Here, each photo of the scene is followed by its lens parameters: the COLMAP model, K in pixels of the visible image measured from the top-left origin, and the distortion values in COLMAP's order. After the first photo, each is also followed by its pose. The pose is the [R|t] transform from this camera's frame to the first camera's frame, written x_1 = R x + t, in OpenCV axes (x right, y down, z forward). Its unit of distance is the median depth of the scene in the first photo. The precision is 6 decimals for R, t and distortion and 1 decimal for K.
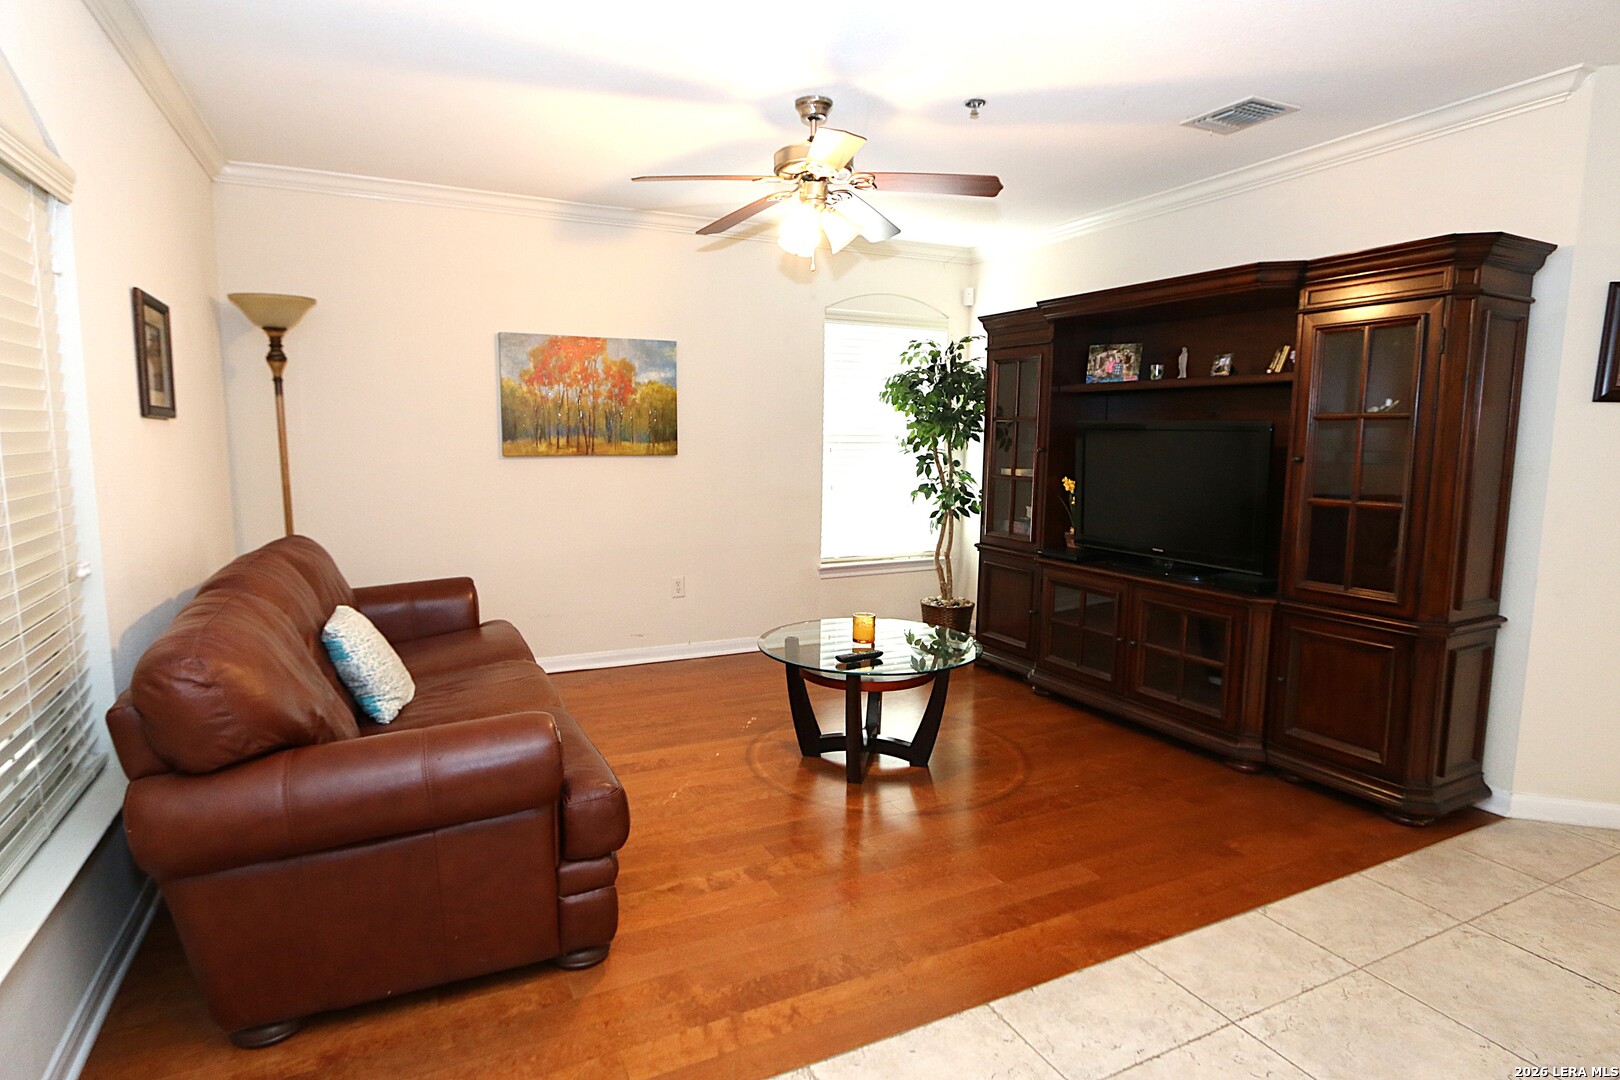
lens RADIAL K [[867.3, 0, 815.7], [0, 867.3, 535.9], [0, 0, 1]] dist [-0.007749, 0.003181]
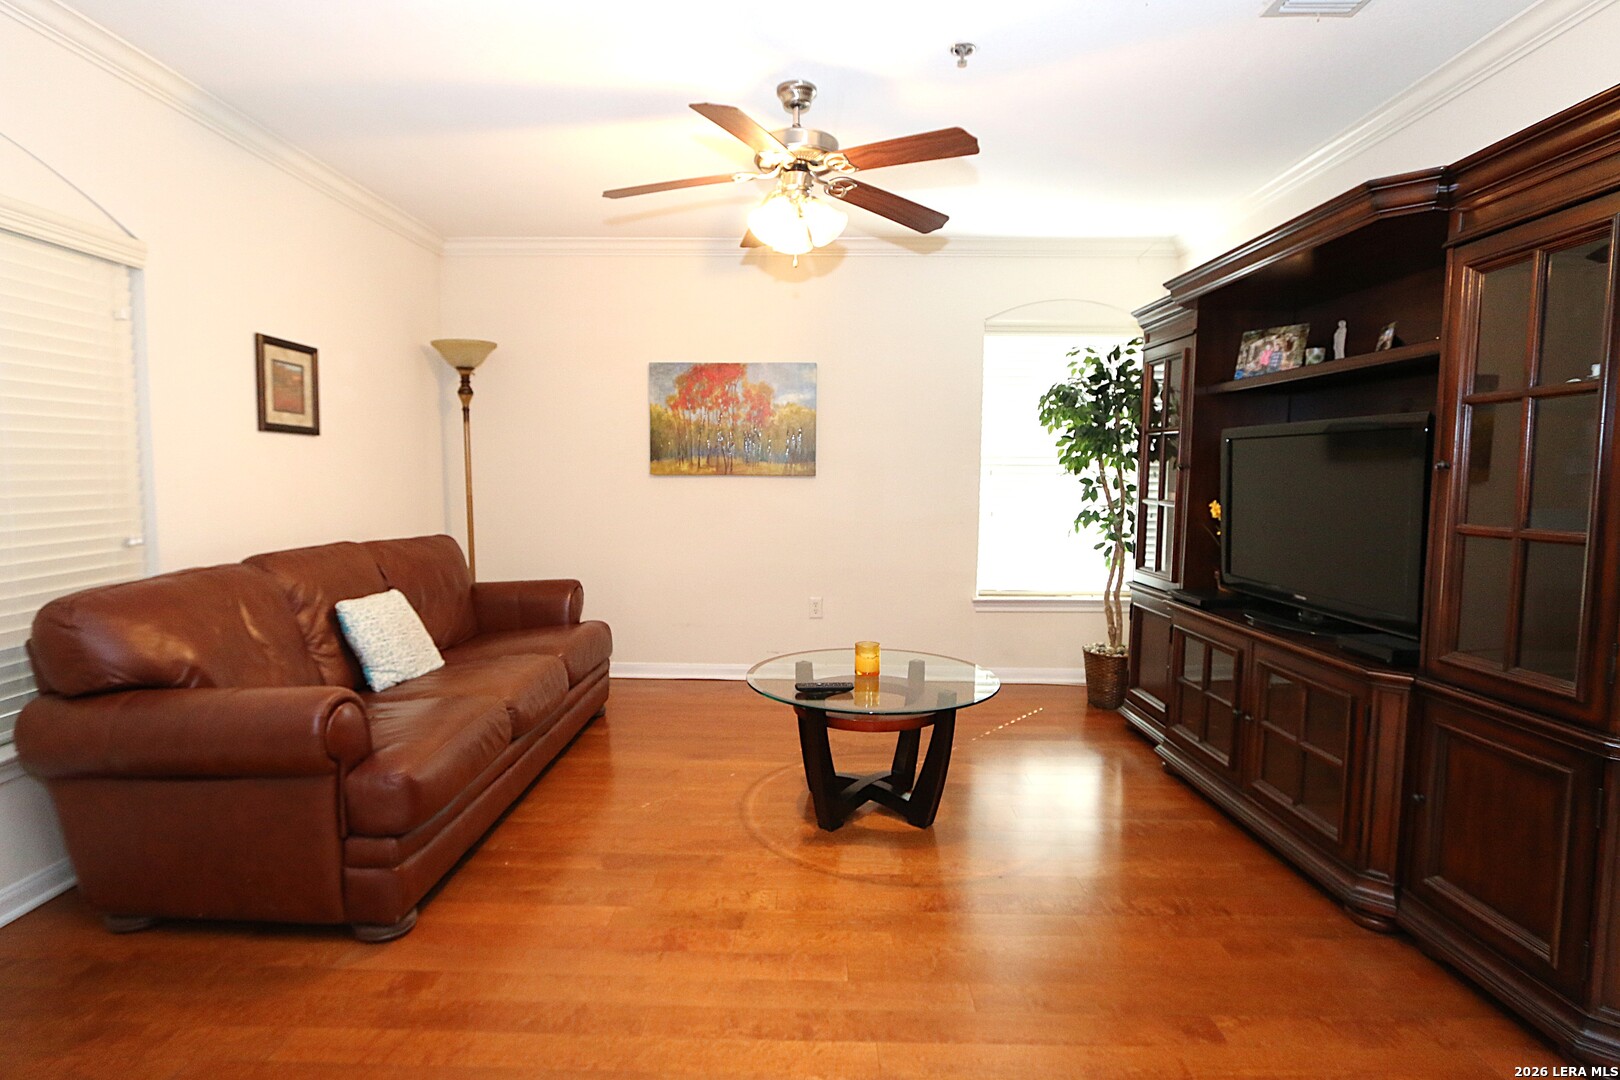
lens RADIAL K [[827.8, 0, 807.6], [0, 827.8, 536.6], [0, 0, 1]] dist [-0.012890, 0.001885]
pose [[0.888315, 0.034083, -0.457968, 0.317587], [-0.054554, 0.998012, -0.031544, 0.008937], [0.455983, 0.053005, 0.888409, 0.171772]]
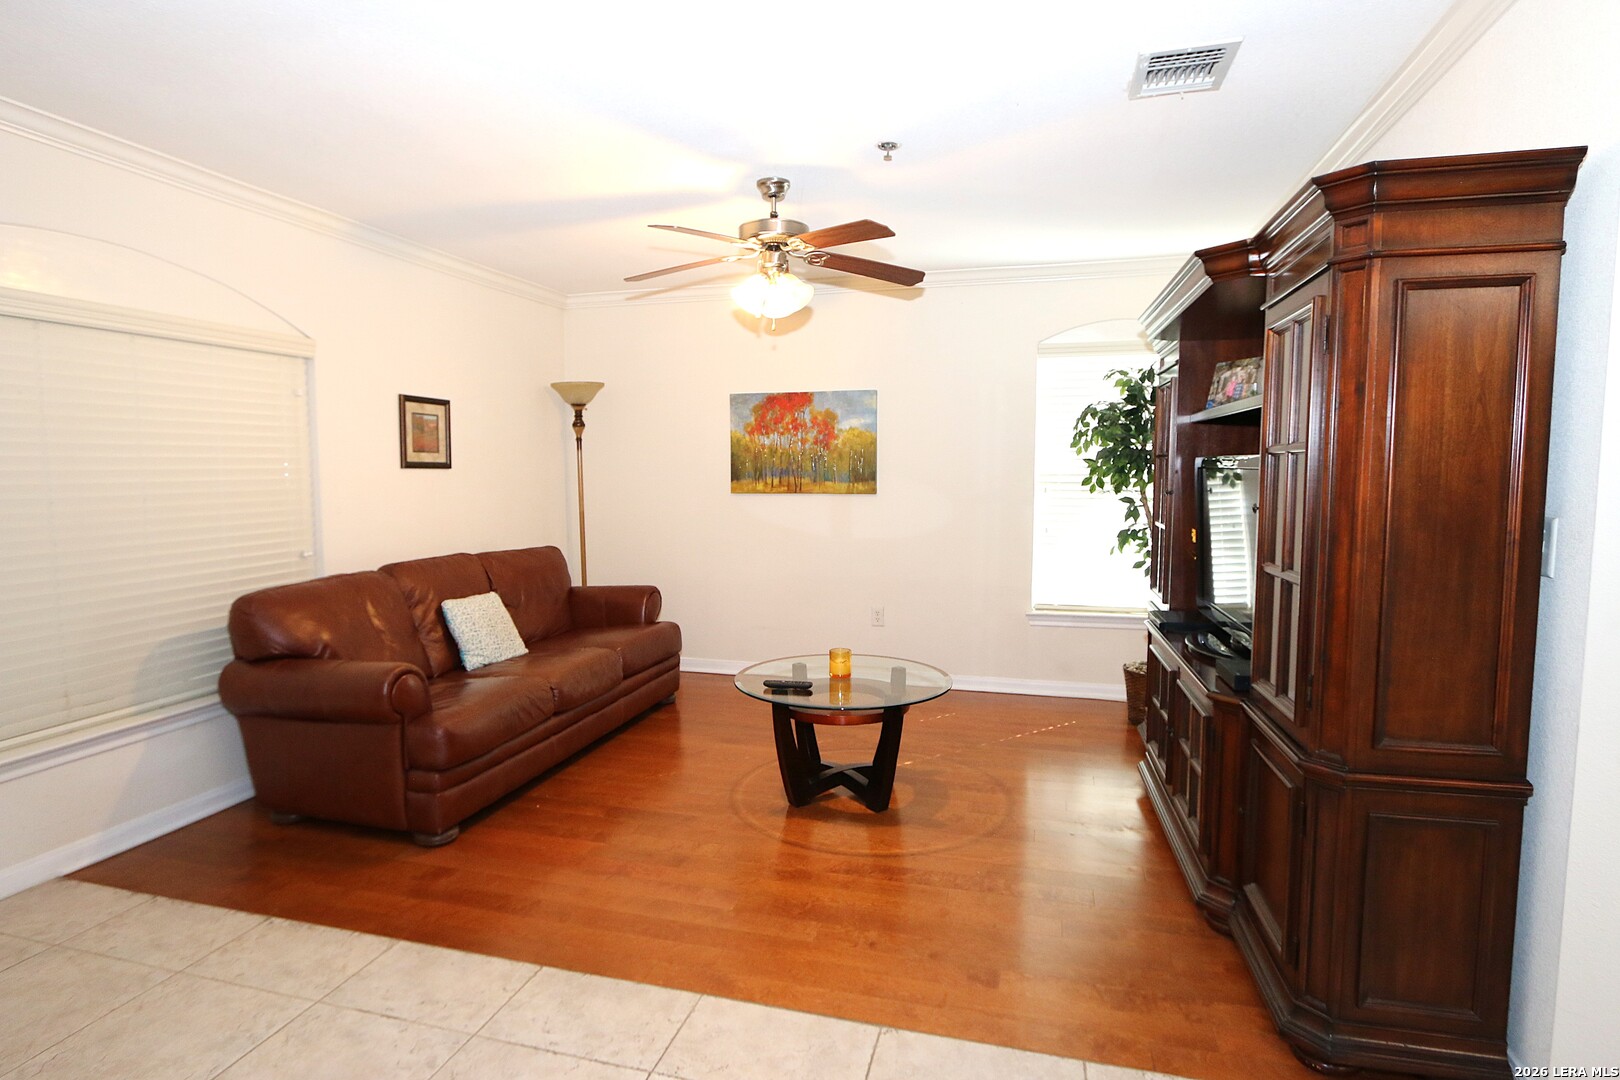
lens RADIAL K [[867.3, 0, 806.9], [0, 867.3, 535.7], [0, 0, 1]] dist [-0.007749, 0.003181]
pose [[0.742849, 0.043183, -0.668065, 0.583345], [-0.070804, 0.997388, -0.014260, -0.022651], [0.665705, 0.057895, 0.743966, 0.161565]]
